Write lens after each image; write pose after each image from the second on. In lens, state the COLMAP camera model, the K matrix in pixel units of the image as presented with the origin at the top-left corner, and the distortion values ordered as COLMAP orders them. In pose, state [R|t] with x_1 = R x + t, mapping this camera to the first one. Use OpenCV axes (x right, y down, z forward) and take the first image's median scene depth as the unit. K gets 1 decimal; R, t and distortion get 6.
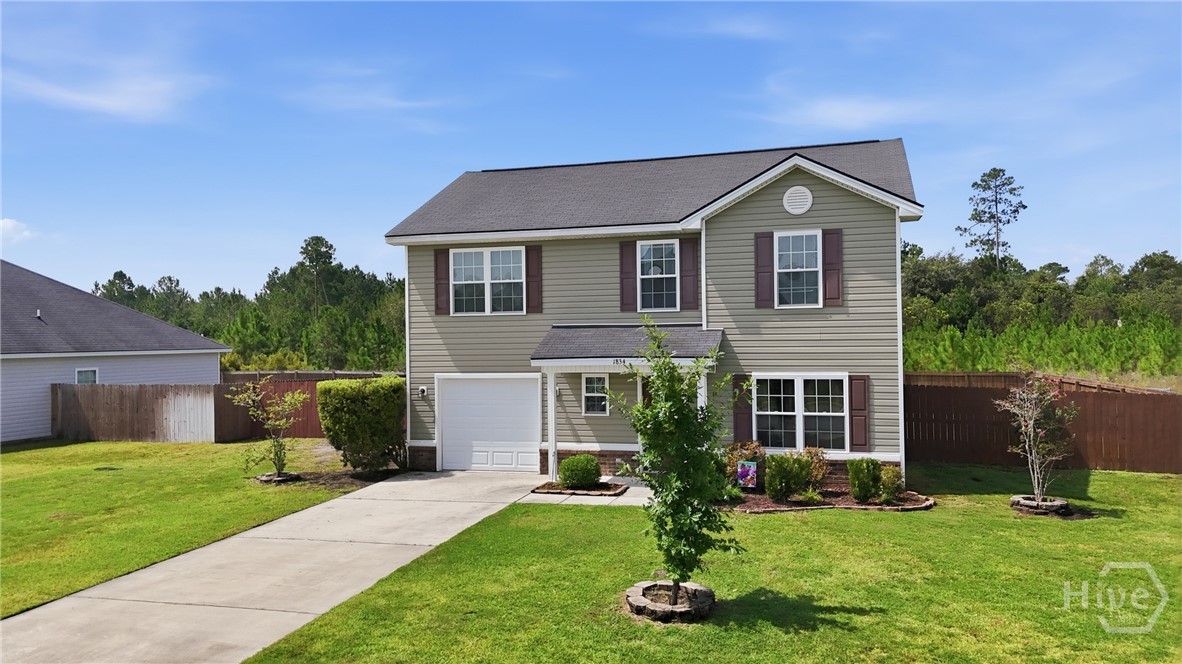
lens RADIAL K [[866.2, 0, 588.8], [0, 866.2, 330.7], [0, 0, 1]] dist [0.065676, -0.056978]
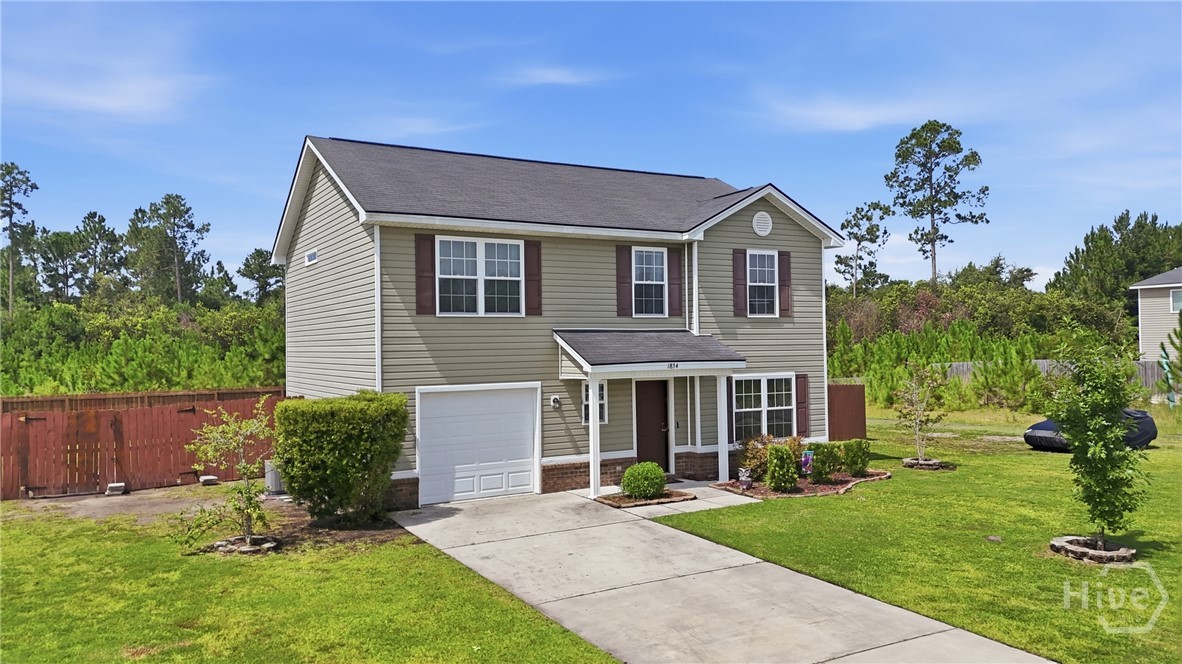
lens RADIAL K [[866.2, 0, 590.8], [0, 866.2, 326.1], [0, 0, 1]] dist [0.065676, -0.056978]
pose [[0.693978, 0.018787, 0.719752, -0.706218], [-0.001469, 0.999694, -0.024678, 0.013634], [-0.719995, 0.016069, 0.693793, 0.348583]]
